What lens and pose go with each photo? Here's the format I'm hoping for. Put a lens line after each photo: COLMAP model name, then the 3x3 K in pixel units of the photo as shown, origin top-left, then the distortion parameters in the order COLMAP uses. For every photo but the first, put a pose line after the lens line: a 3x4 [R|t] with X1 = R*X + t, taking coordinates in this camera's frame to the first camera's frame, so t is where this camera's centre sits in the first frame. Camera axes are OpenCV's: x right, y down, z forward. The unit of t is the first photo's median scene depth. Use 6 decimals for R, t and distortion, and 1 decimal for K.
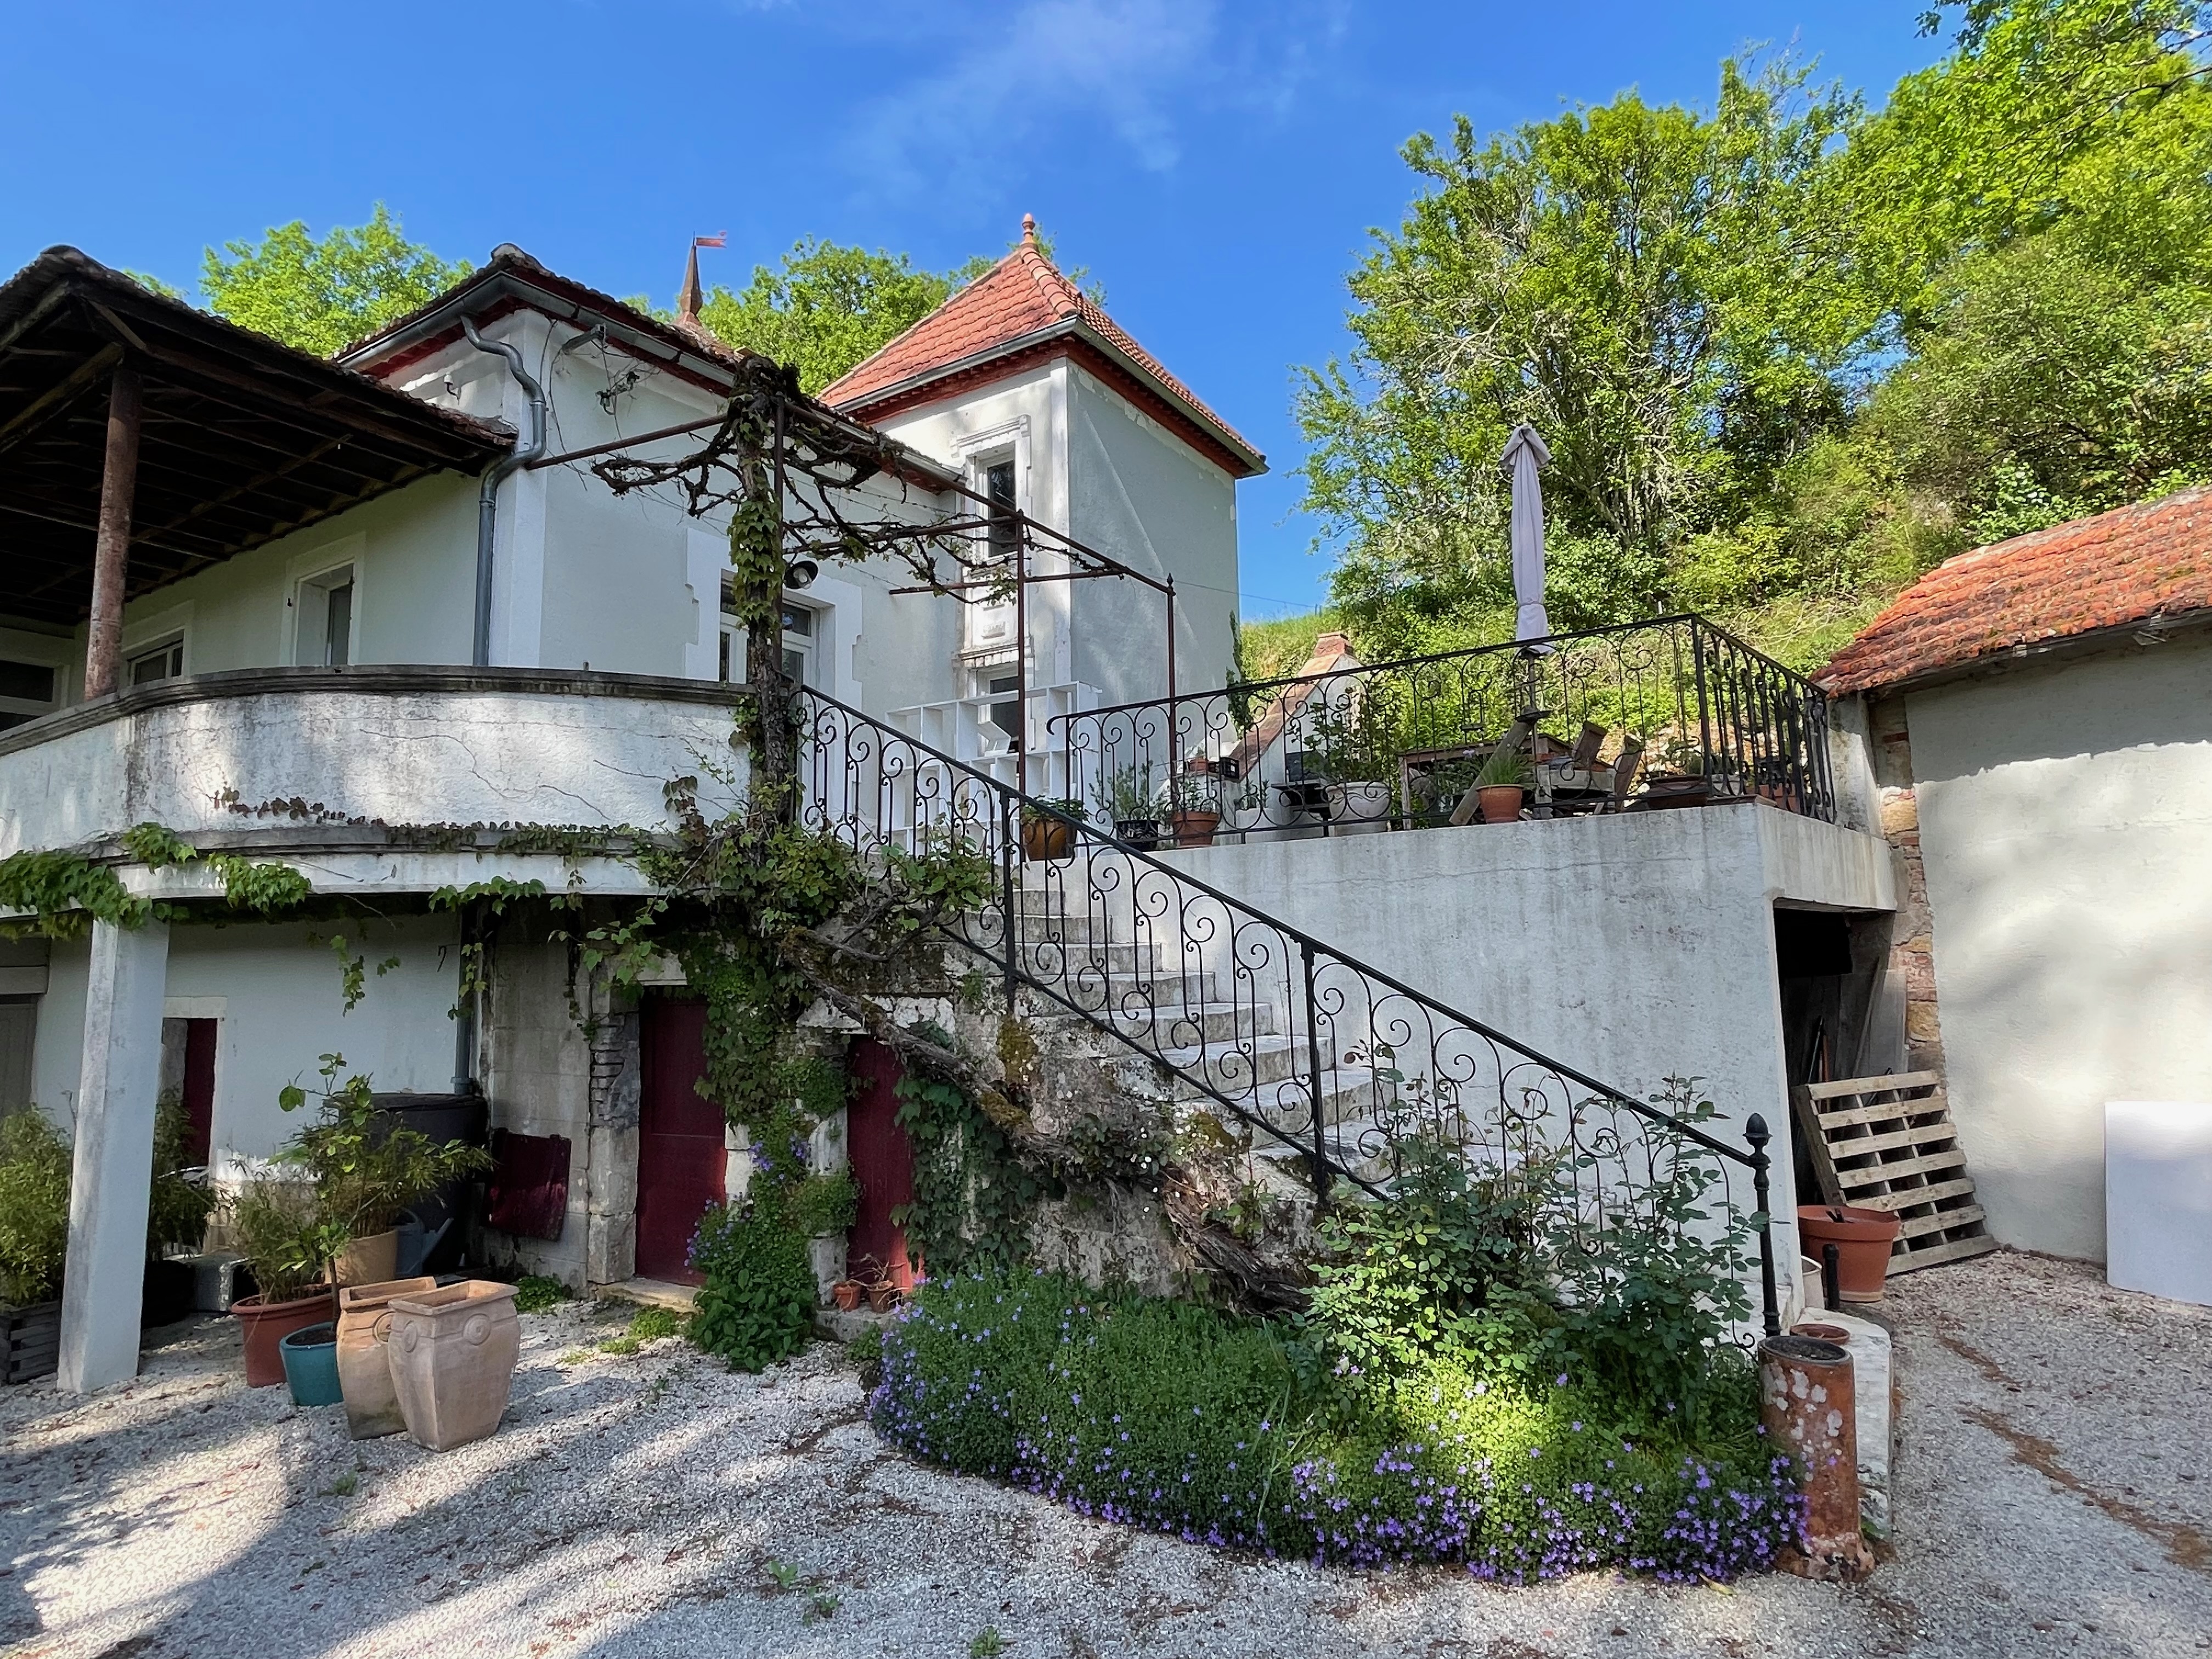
lens RADIAL K [[1258.2, 0, 1106.0], [0, 1258.2, 829.5], [0, 0, 1]] dist [0.040790, -0.094144]
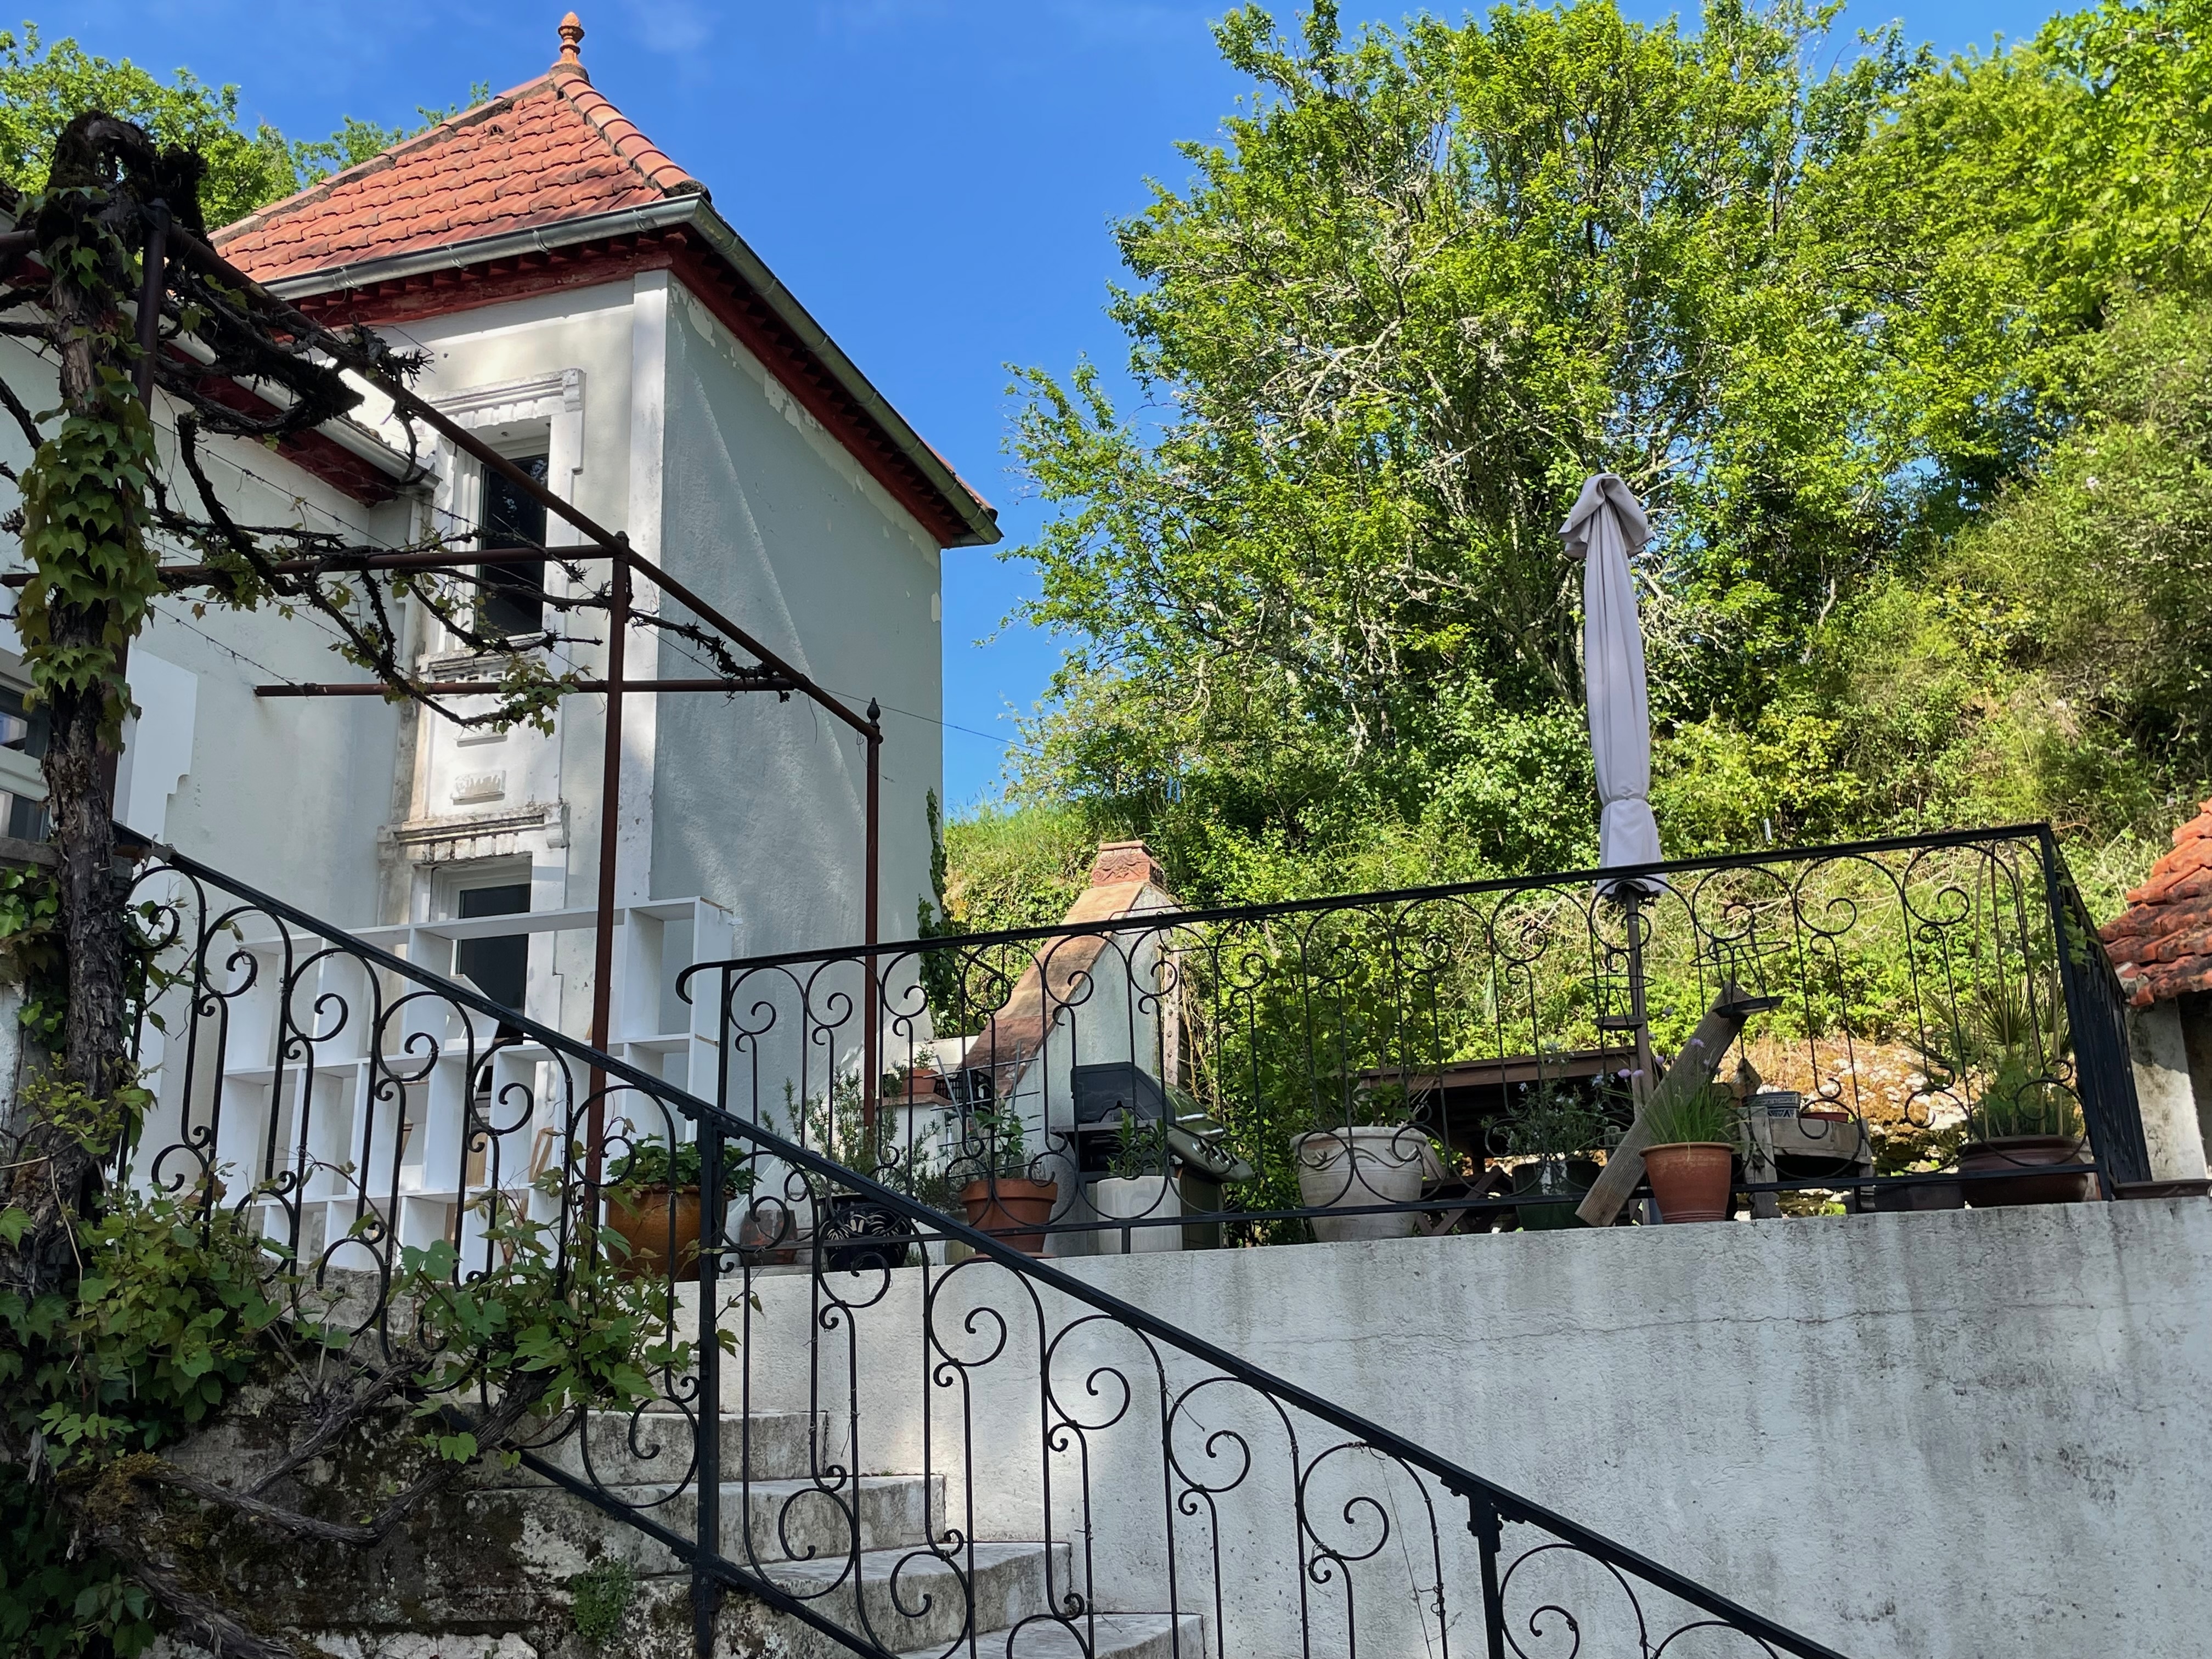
lens RADIAL K [[2249.2, 0, 1106.0], [0, 2249.2, 829.5], [0, 0, 1]] dist [0.088529, -0.140602]
pose [[0.961714, 0.067616, 0.265582, -0.088362], [-0.021881, 0.984937, -0.171526, 0.000342], [-0.273180, 0.159148, 0.948707, 0.120859]]
